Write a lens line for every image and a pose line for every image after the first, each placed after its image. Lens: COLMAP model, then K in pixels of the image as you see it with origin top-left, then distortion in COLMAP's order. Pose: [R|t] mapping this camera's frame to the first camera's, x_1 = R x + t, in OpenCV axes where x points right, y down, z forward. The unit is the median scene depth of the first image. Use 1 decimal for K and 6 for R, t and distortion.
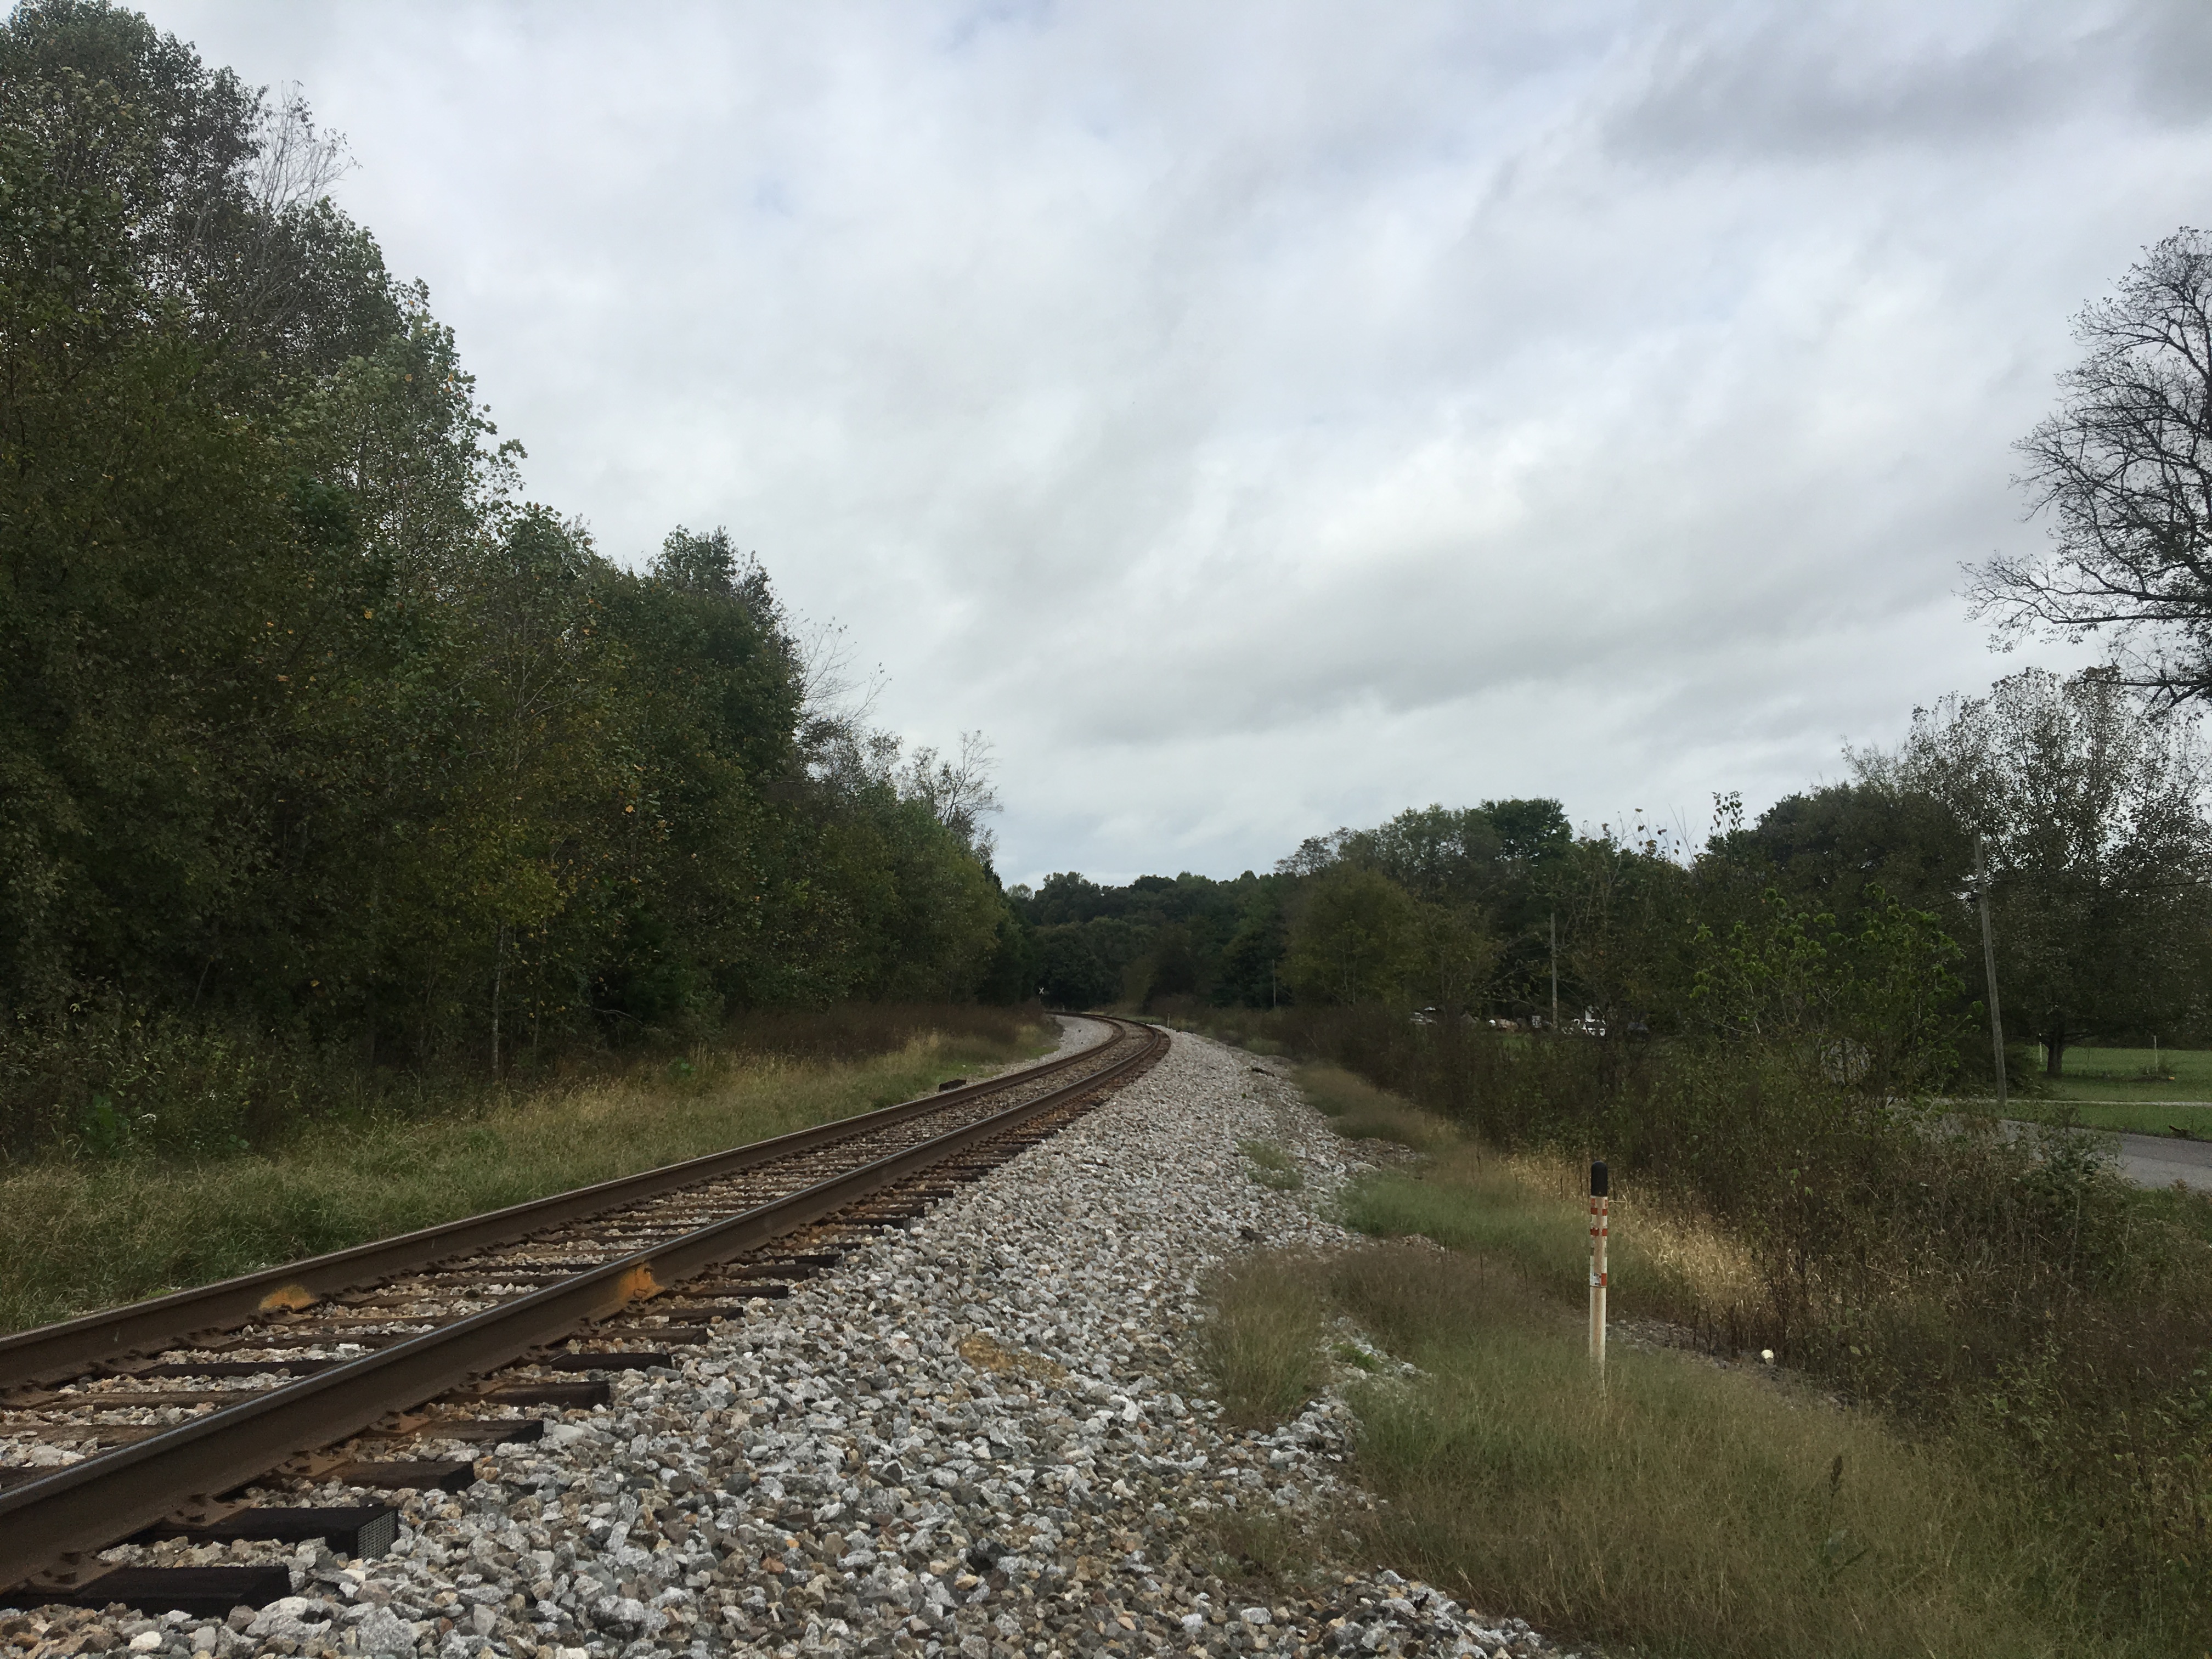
lens RADIAL K [[1877.3, 0, 1105.3], [0, 1877.3, 845.6], [0, 0, 1]] dist [0.091620, -0.121316]
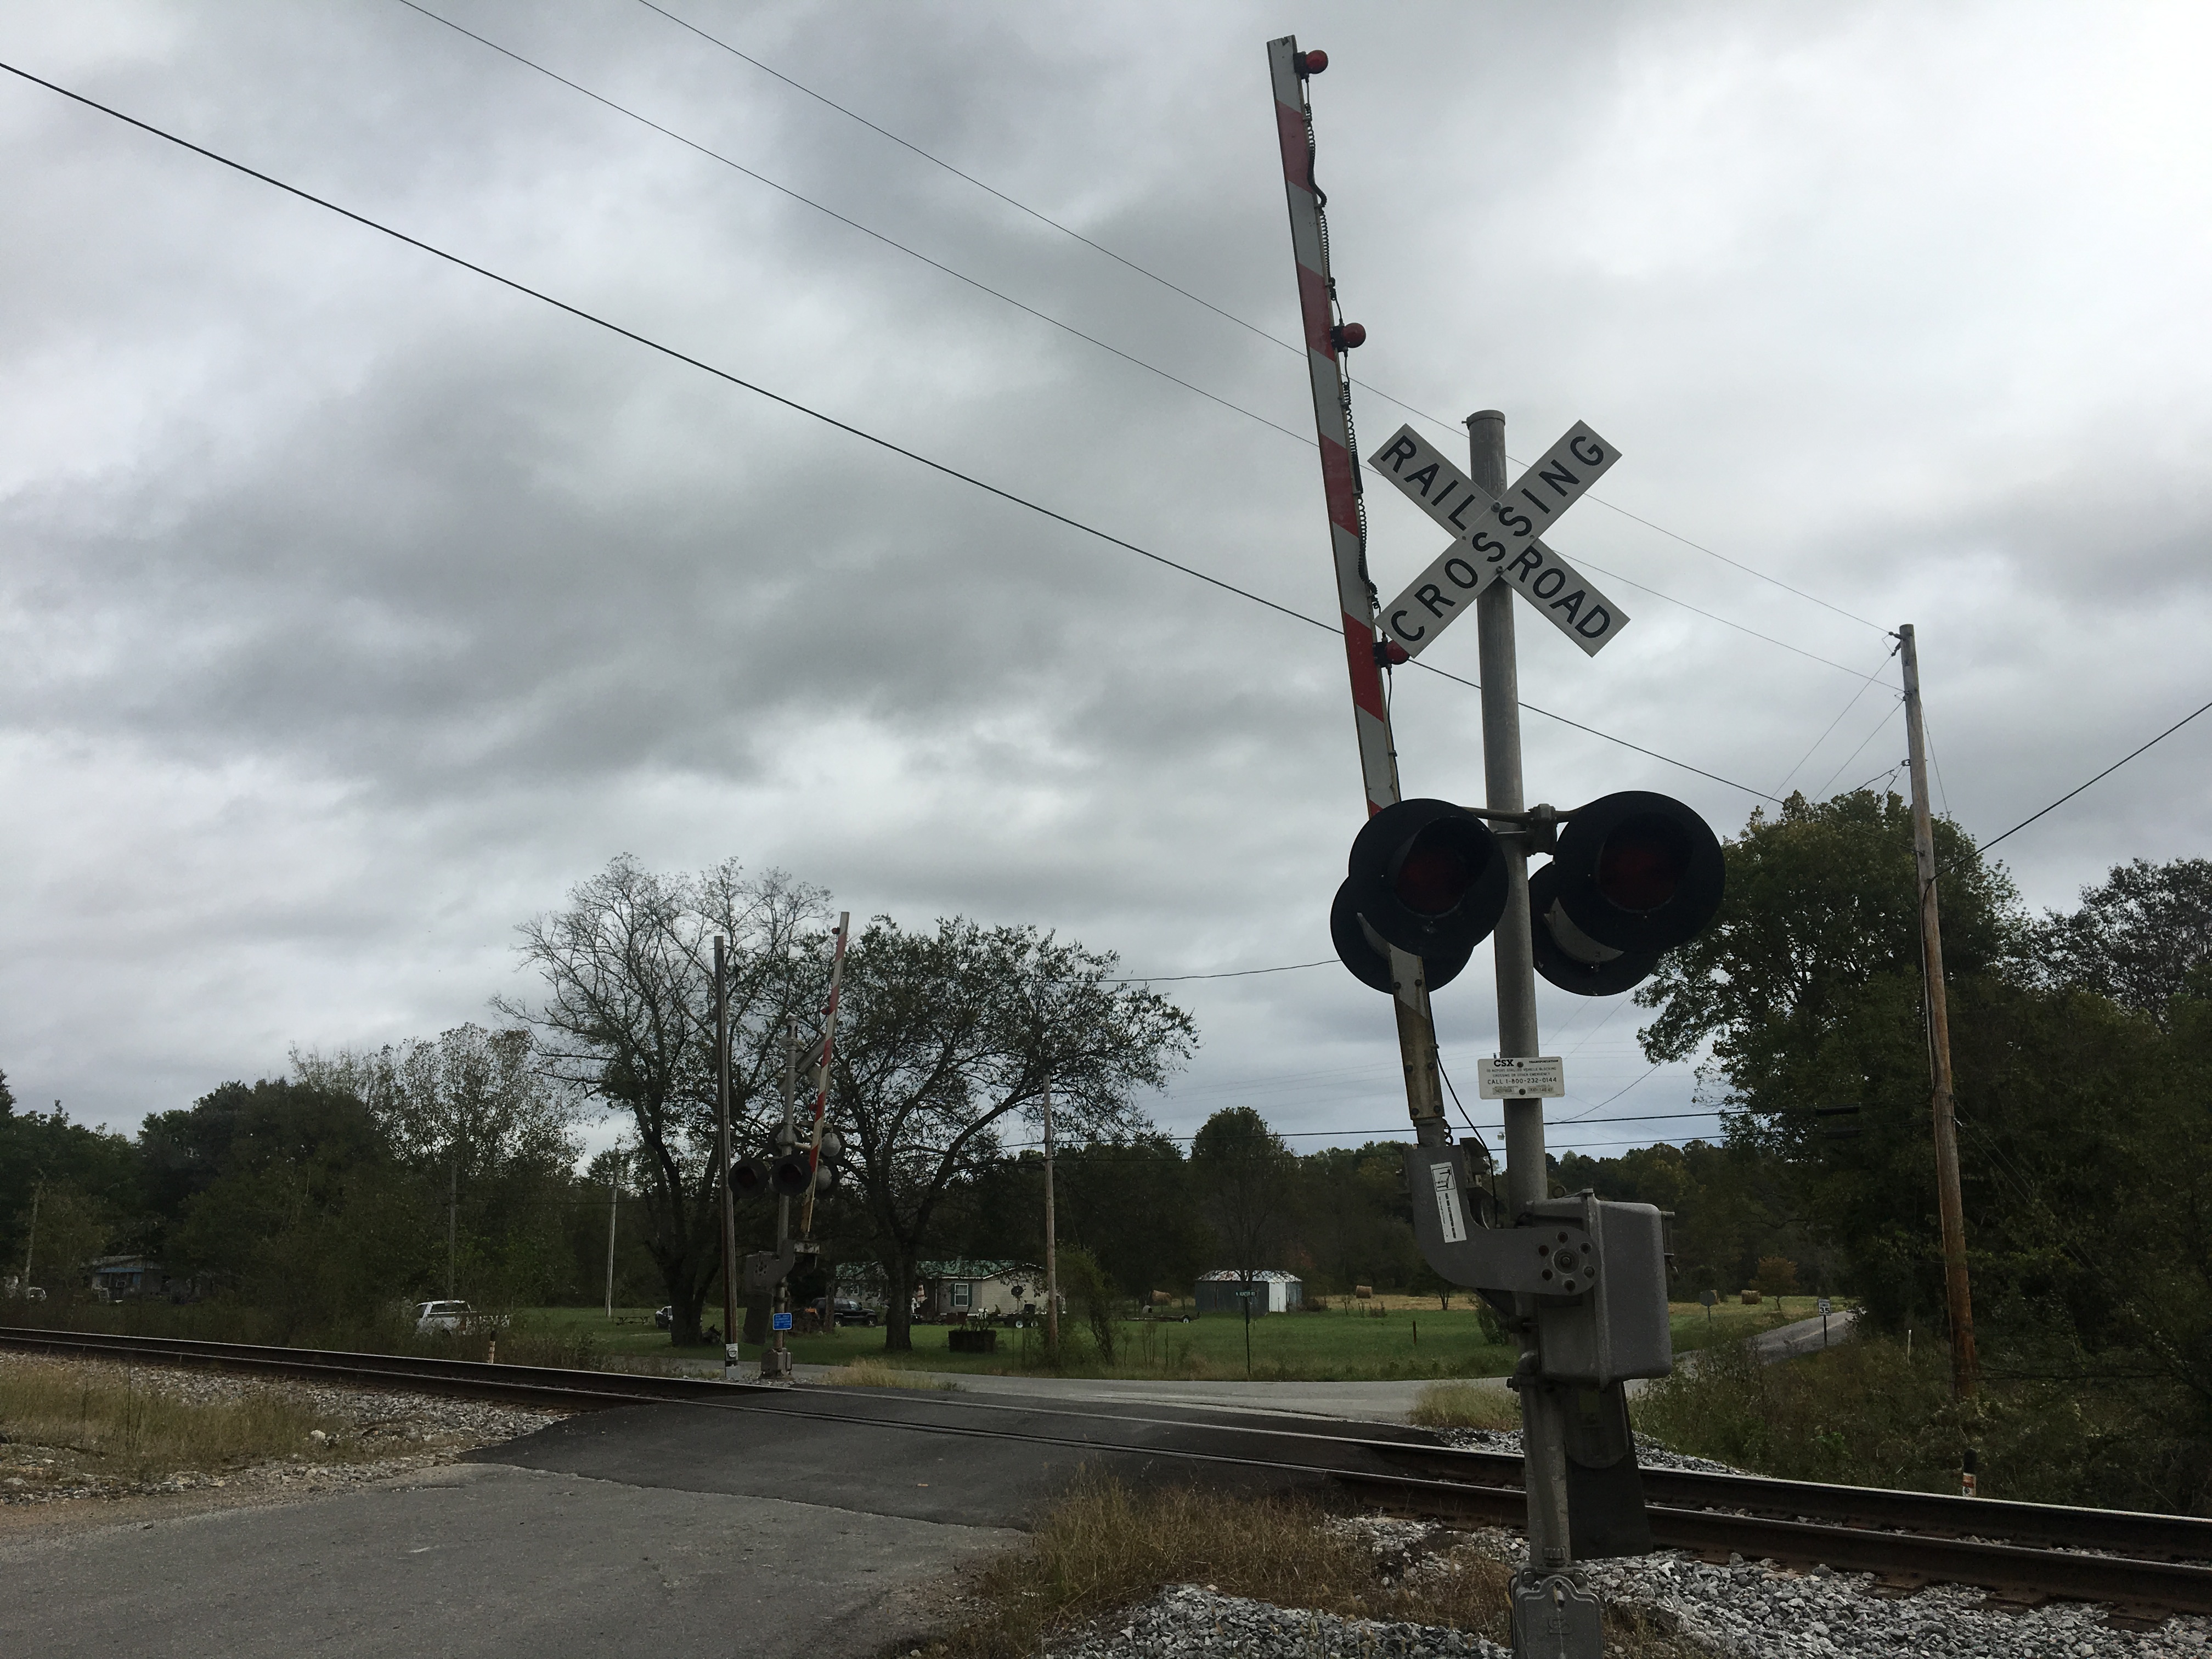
lens RADIAL K [[1877.3, 0, 1081.5], [0, 1877.3, 813.0], [0, 0, 1]] dist [0.091620, -0.121316]
pose [[0.687203, 0.176514, 0.704694, -0.207719], [-0.067422, 0.981342, -0.180061, -0.025556], [-0.723330, 0.076226, 0.686283, -0.282233]]
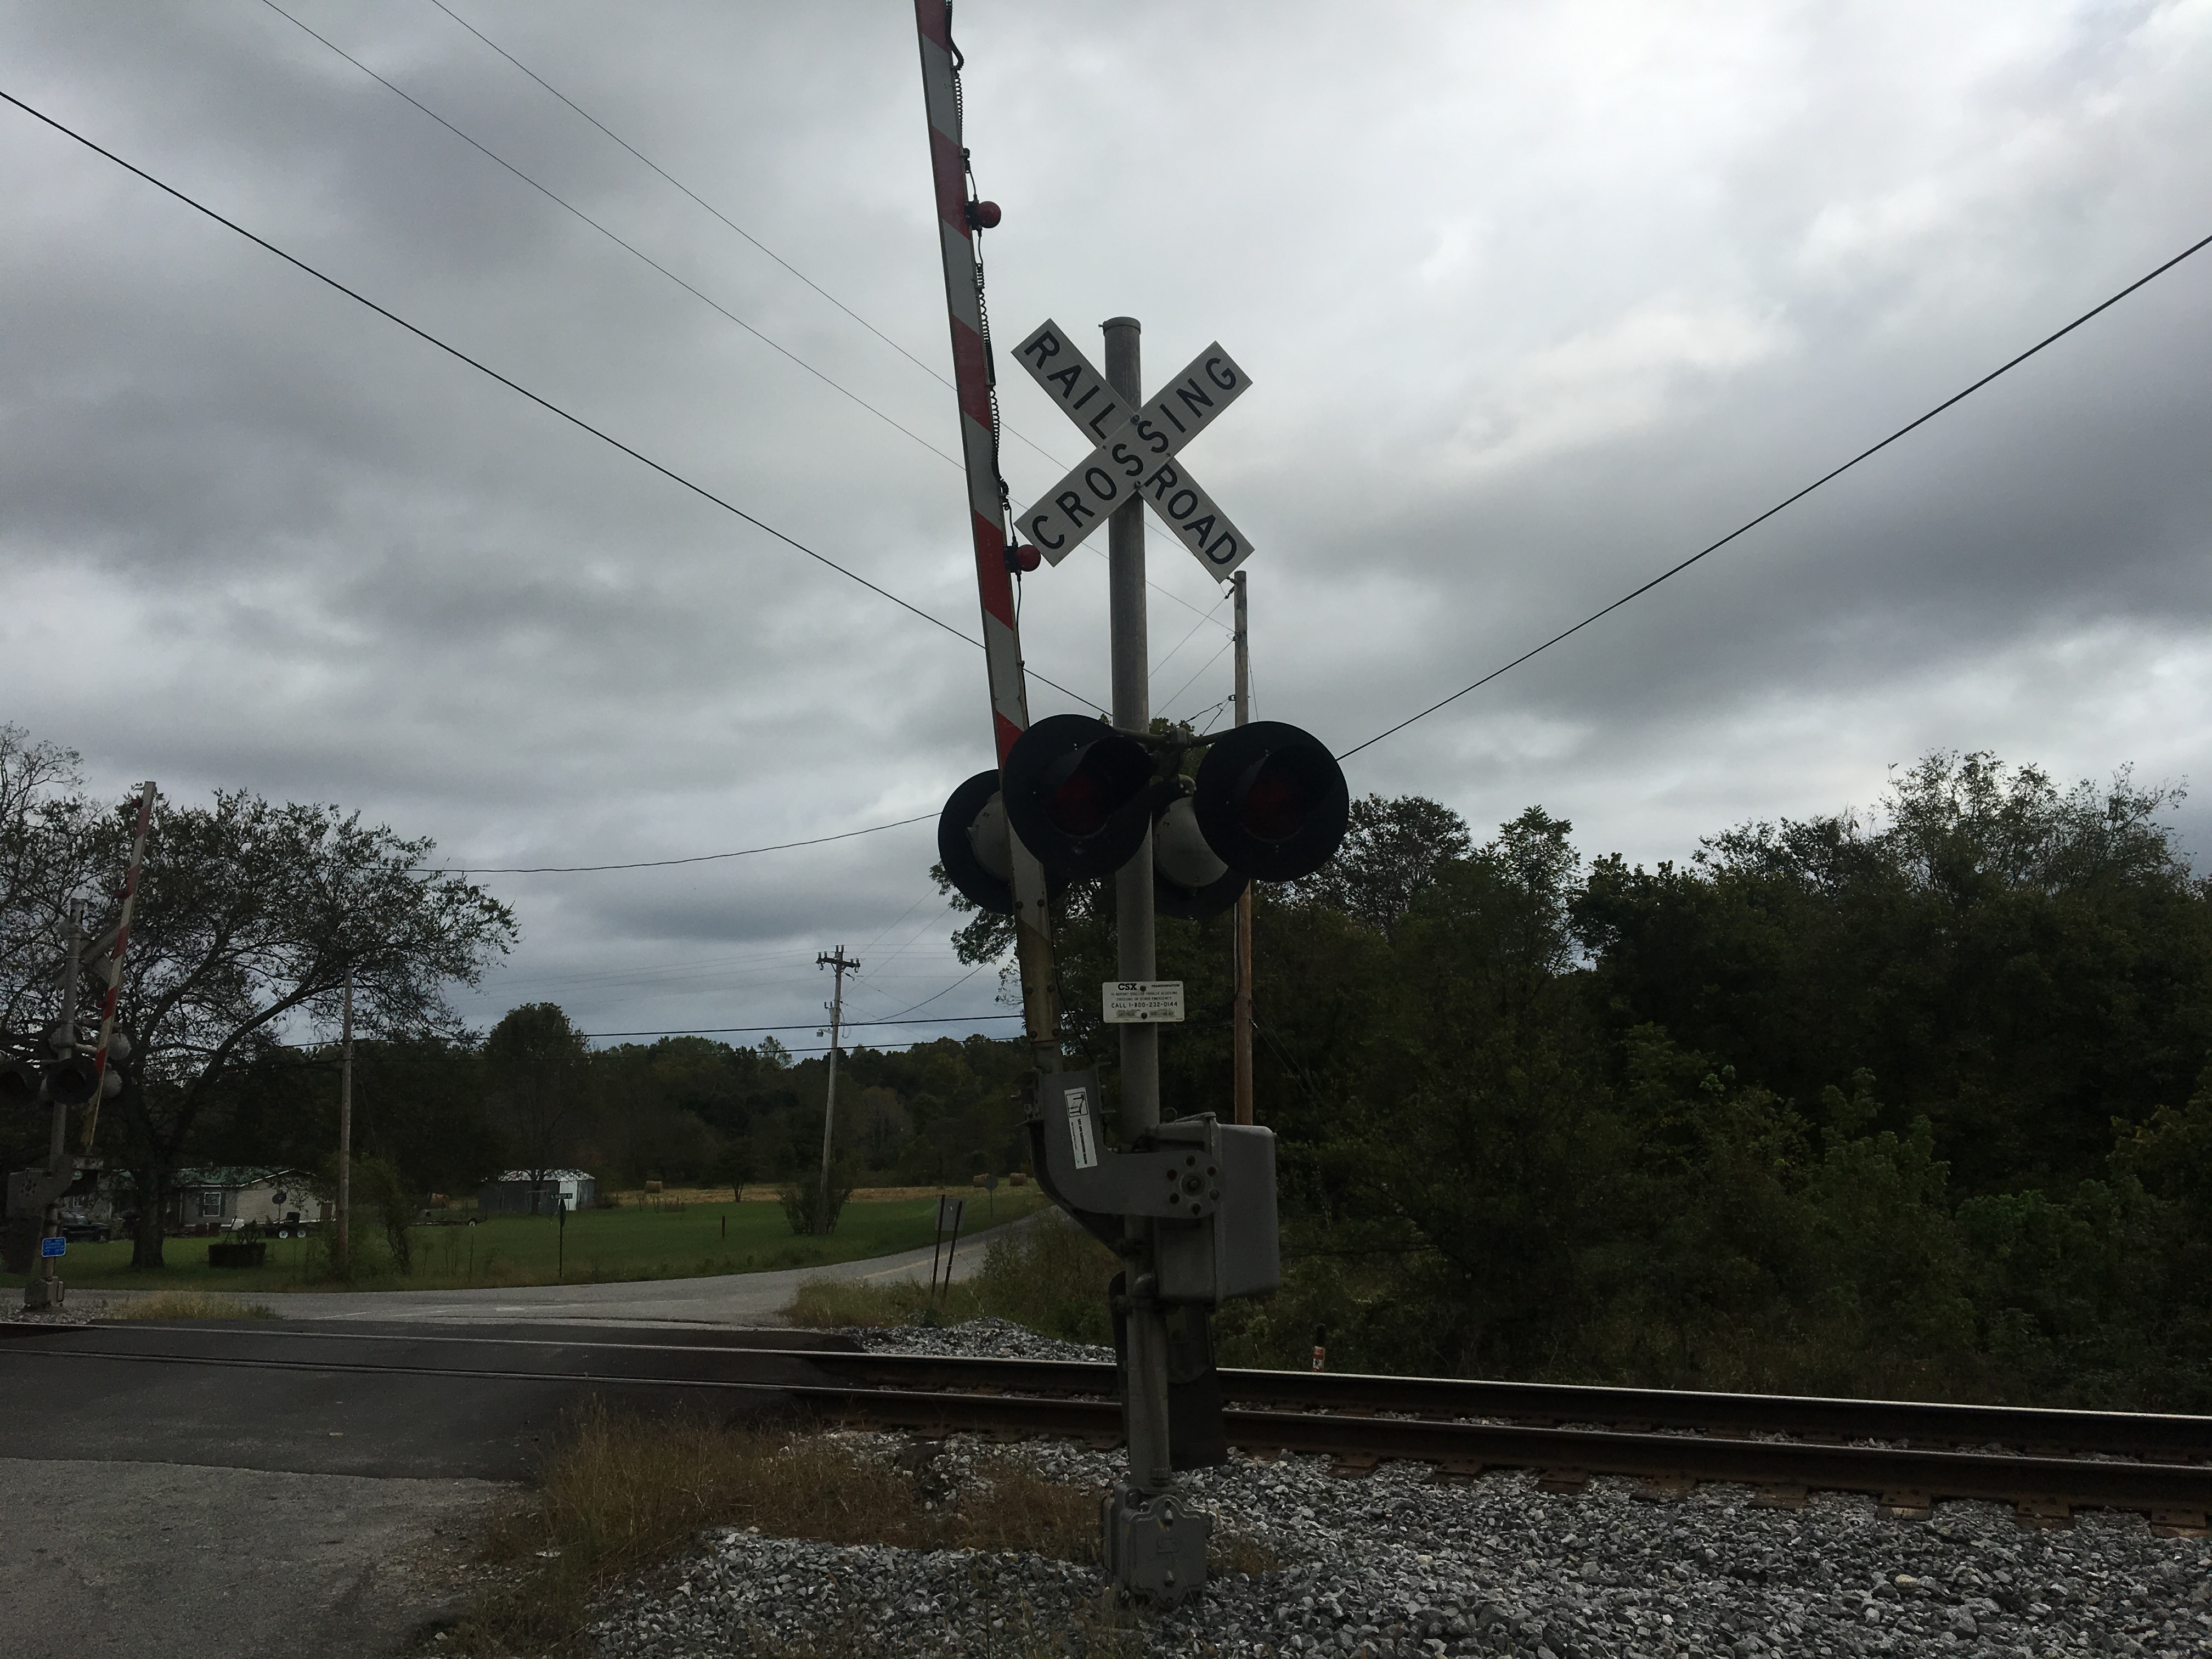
lens RADIAL K [[1877.3, 0, 1087.2], [0, 1877.3, 816.7], [0, 0, 1]] dist [0.091620, -0.121316]
pose [[0.377346, 0.163171, 0.911584, -0.211221], [-0.066039, 0.986590, -0.149261, -0.026024], [-0.923715, -0.003877, 0.383061, -0.265912]]
